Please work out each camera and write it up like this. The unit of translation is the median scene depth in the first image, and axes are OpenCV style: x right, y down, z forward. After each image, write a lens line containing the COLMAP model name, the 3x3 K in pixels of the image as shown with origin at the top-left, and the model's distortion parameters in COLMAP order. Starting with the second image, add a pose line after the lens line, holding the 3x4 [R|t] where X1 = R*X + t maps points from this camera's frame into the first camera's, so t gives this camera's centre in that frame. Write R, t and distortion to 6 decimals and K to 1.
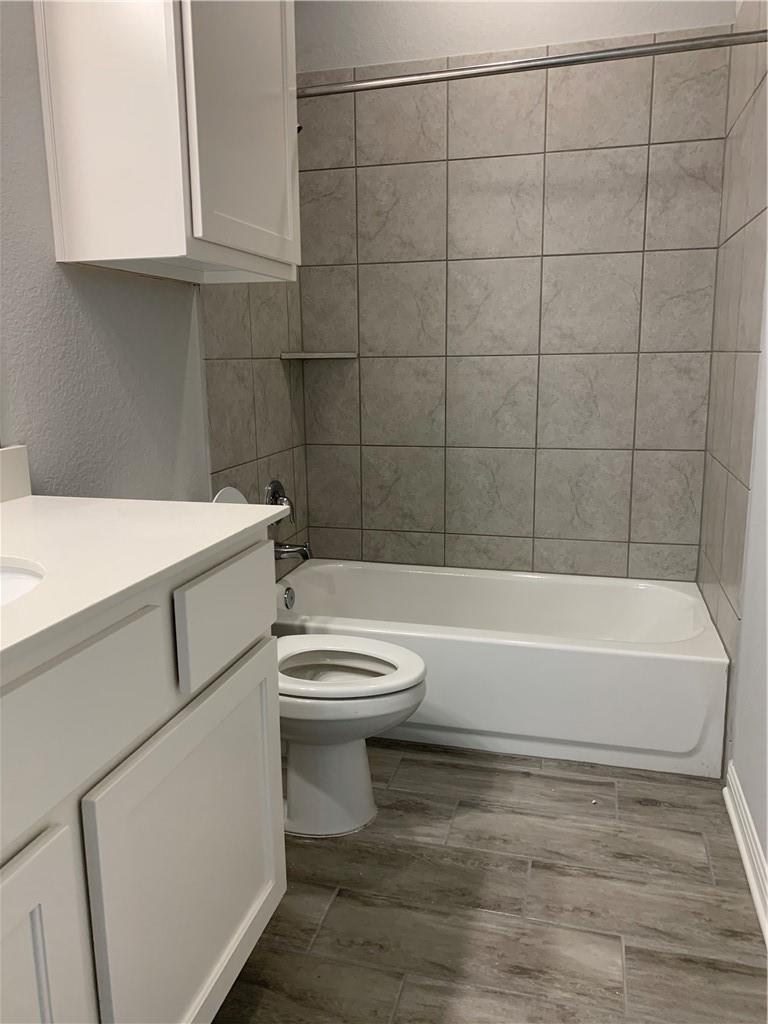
lens RADIAL K [[779.4, 0, 379.1], [0, 779.4, 506.6], [0, 0, 1]] dist [0.039809, -0.040978]
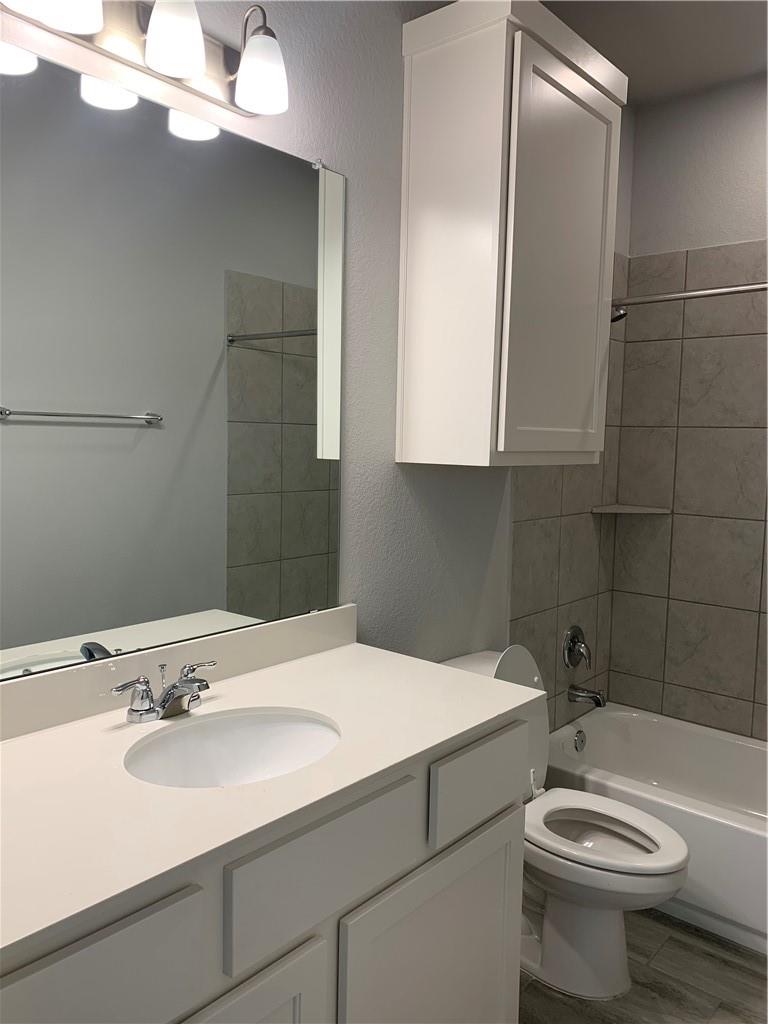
lens RADIAL K [[779.4, 0, 378.7], [0, 779.4, 513.7], [0, 0, 1]] dist [0.039809, -0.040978]
pose [[0.902456, 0.070472, -0.424978, 0.086842], [-0.113694, 0.990513, -0.077181, -0.093966], [0.415507, 0.117969, 0.901907, -0.118934]]
